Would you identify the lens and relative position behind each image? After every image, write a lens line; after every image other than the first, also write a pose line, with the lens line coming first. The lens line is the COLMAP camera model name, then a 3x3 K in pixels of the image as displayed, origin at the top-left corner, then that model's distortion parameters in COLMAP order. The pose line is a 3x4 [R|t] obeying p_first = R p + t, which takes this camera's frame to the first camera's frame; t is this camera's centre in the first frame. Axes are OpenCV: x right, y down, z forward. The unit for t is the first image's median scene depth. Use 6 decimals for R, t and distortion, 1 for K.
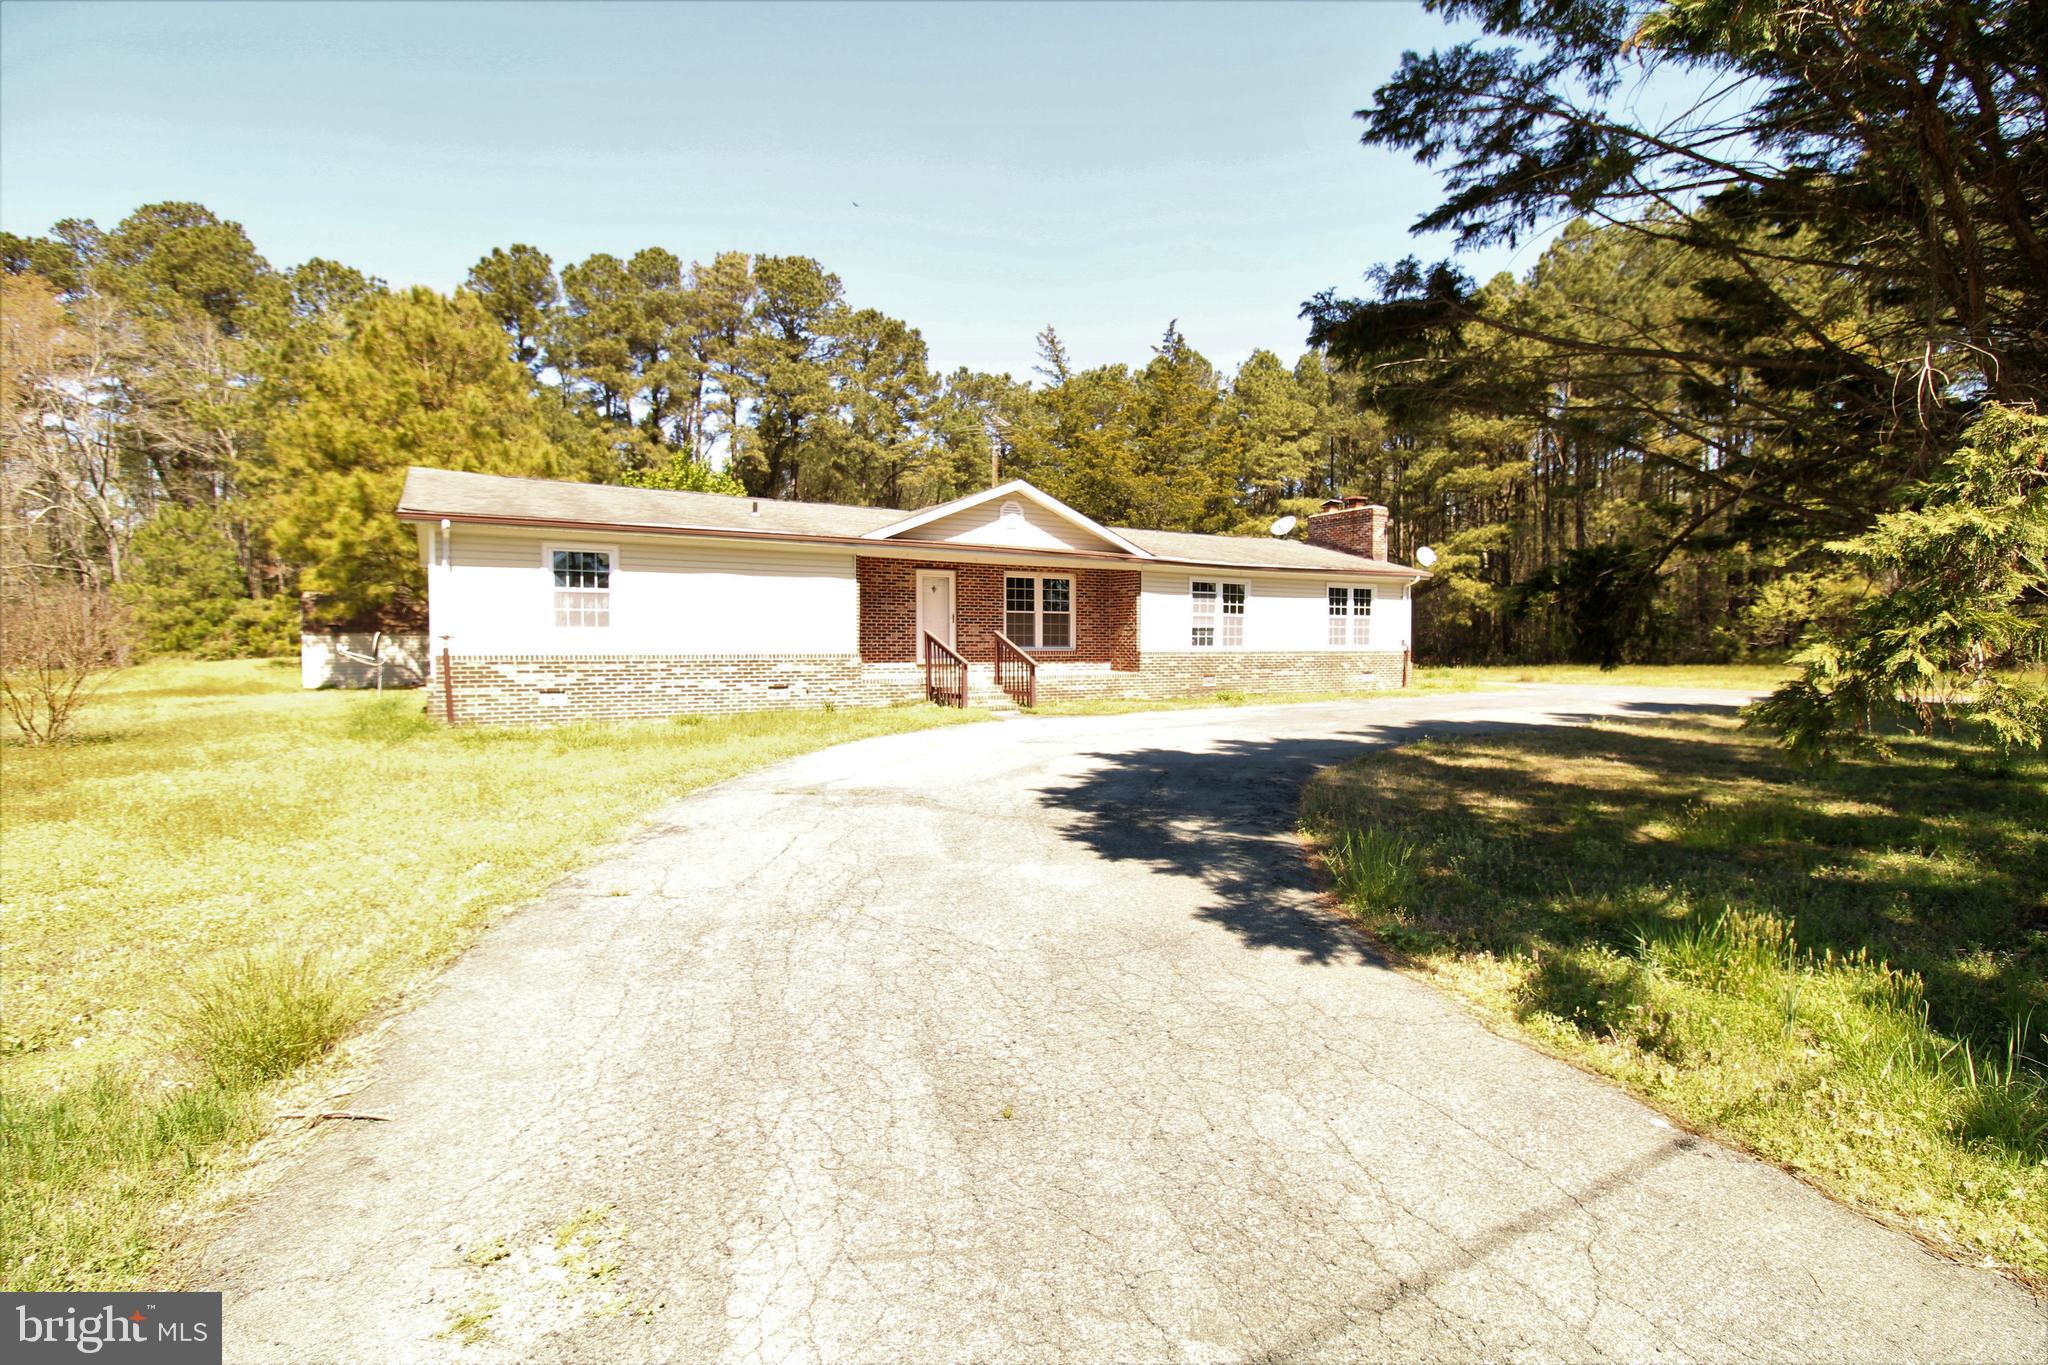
lens RADIAL K [[947.5, 0, 1022.5], [0, 947.5, 673.8], [0, 0, 1]] dist [0.001072, 0.000062]
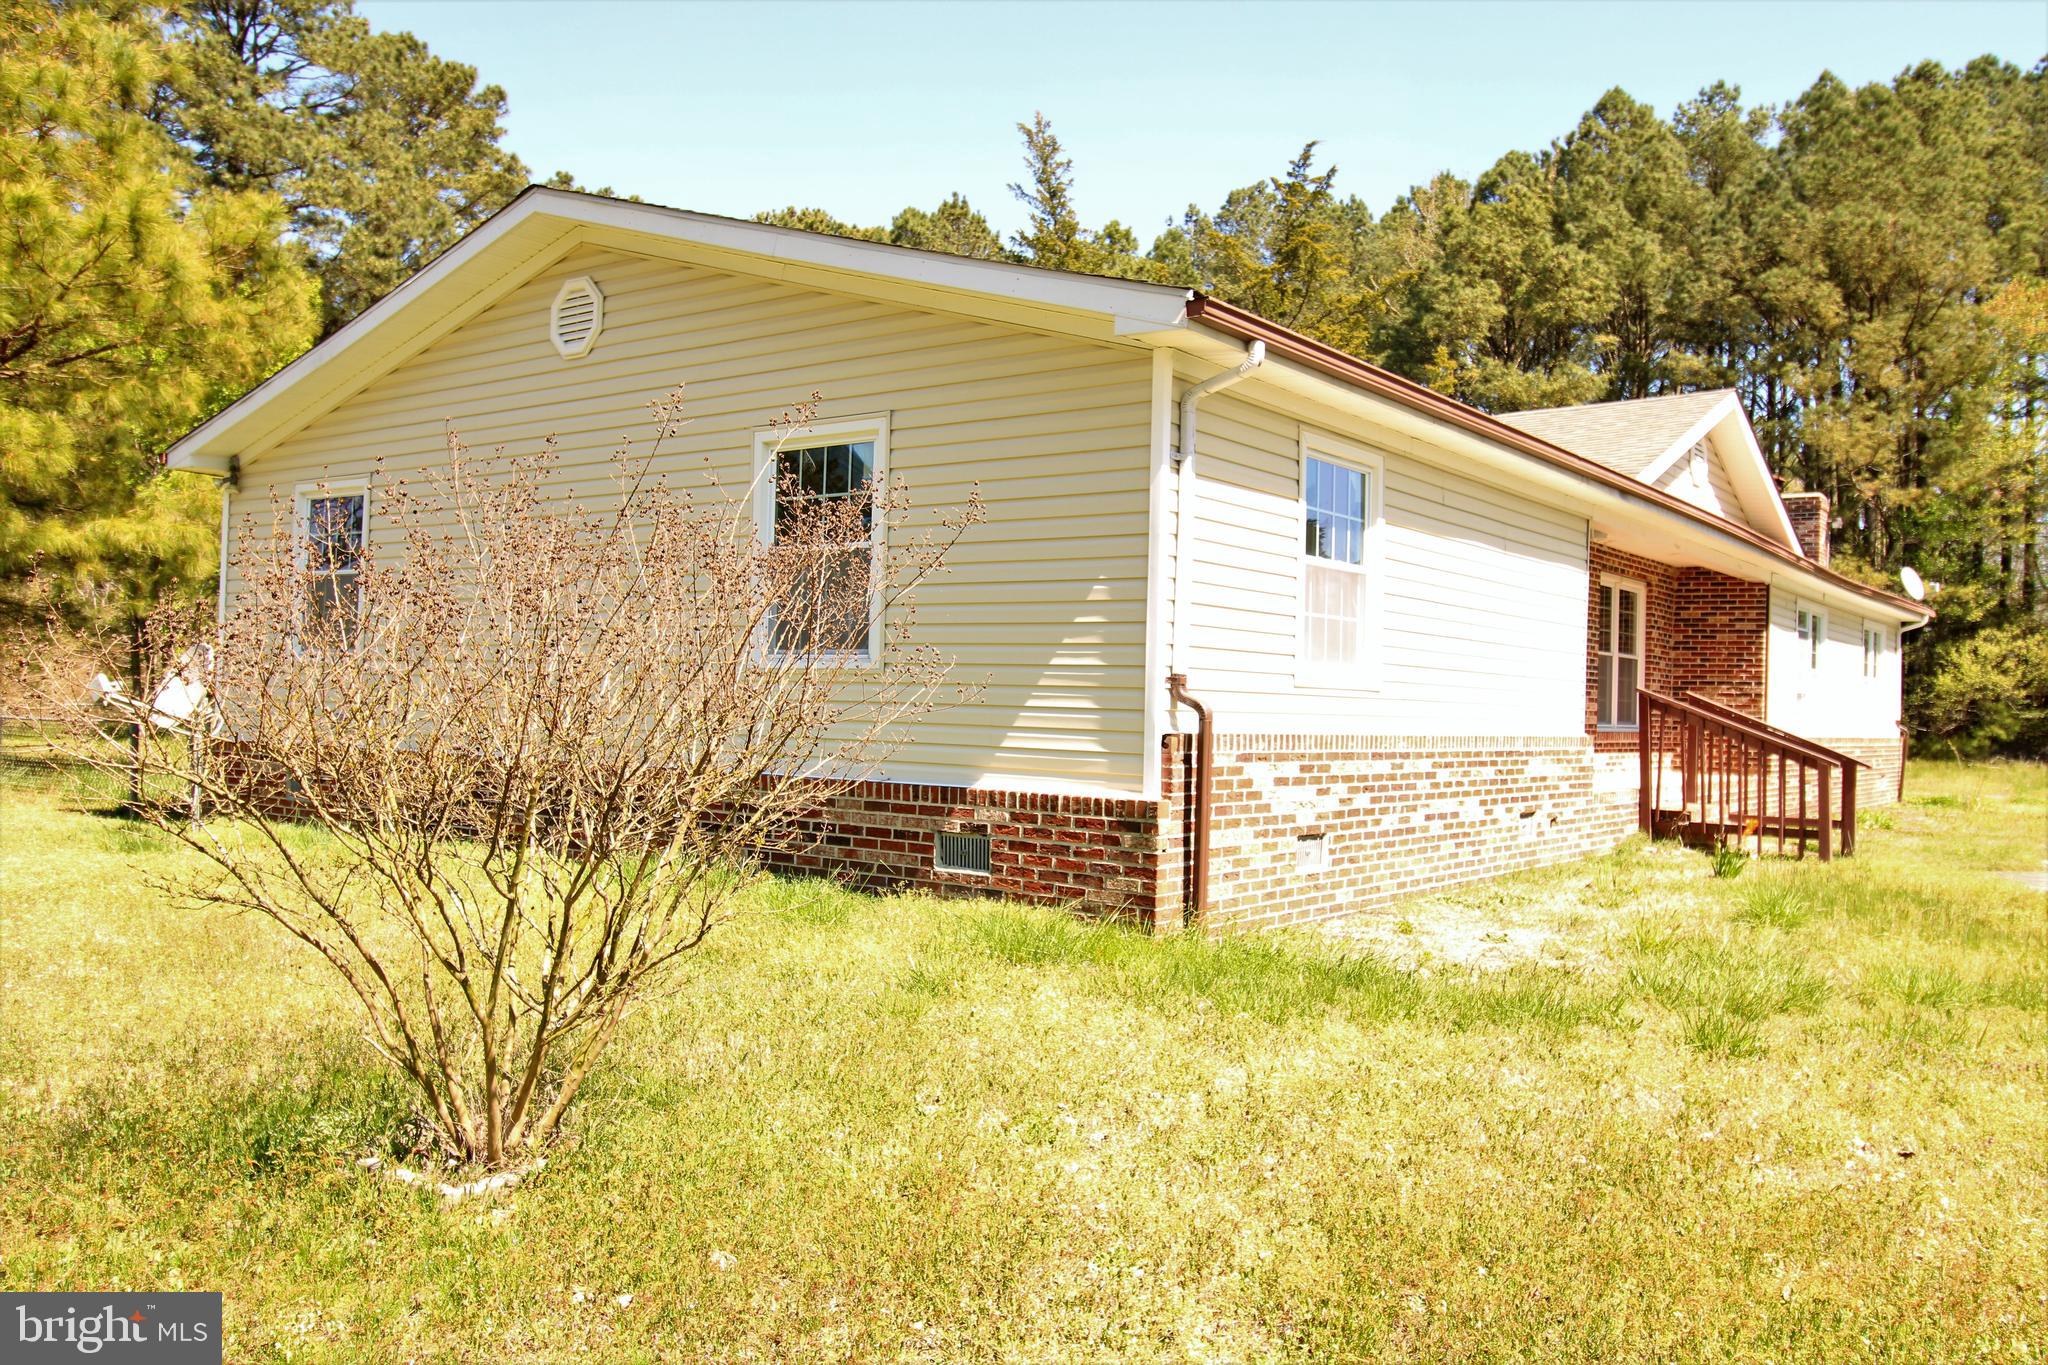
lens RADIAL K [[1534.7, 0, 1024.6], [0, 1534.7, 688.6], [0, 0, 1]] dist [0.066607, -0.046440]
pose [[0.940670, 0.039860, 0.336973, -0.560398], [-0.031549, 0.999049, -0.030106, -0.011770], [-0.337853, 0.017689, 0.941033, 0.325133]]
